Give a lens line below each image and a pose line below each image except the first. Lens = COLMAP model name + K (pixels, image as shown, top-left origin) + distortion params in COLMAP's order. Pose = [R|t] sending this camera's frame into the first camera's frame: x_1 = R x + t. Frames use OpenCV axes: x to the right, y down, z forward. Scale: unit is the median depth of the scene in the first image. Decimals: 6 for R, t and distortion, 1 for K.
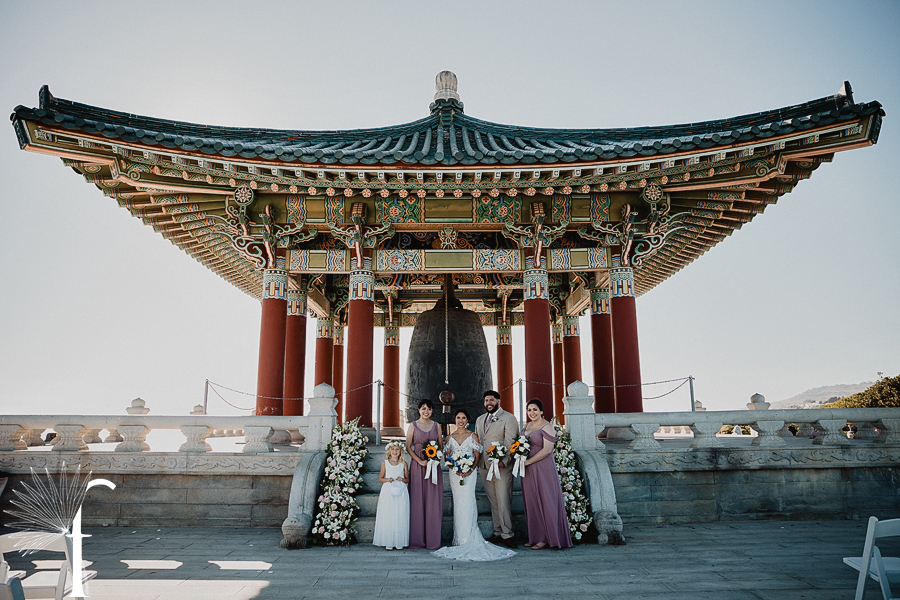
lens RADIAL K [[620.5, 0, 449.0], [0, 620.5, 294.6], [0, 0, 1]] dist [-0.117288, 0.106612]
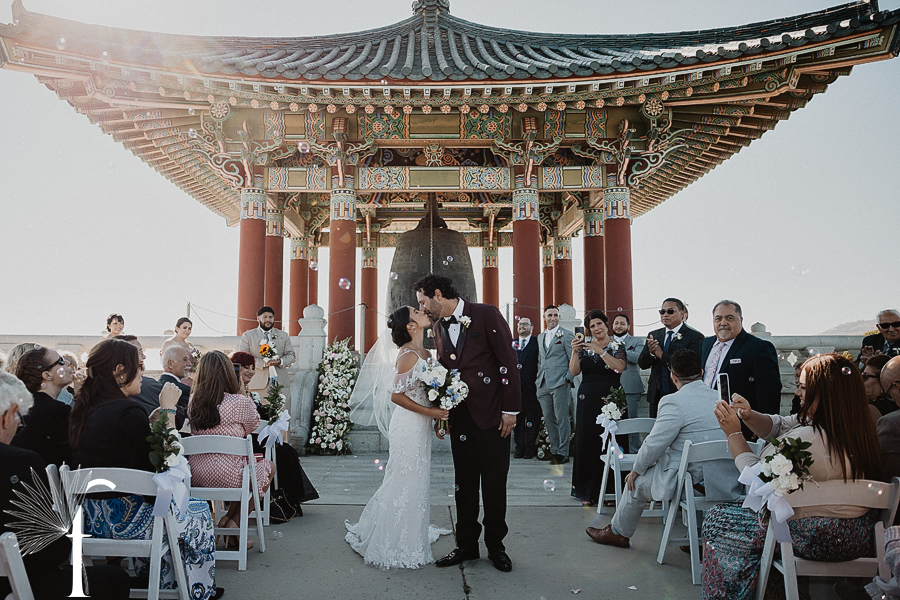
lens RADIAL K [[711.4, 0, 396.2], [0, 711.4, 298.0], [0, 0, 1]] dist [-0.113026, 0.101335]
pose [[0.999173, 0.007580, -0.039949, -0.014966], [-0.002575, 0.992295, 0.123872, -0.008642], [0.040580, -0.123667, 0.991494, -0.111059]]
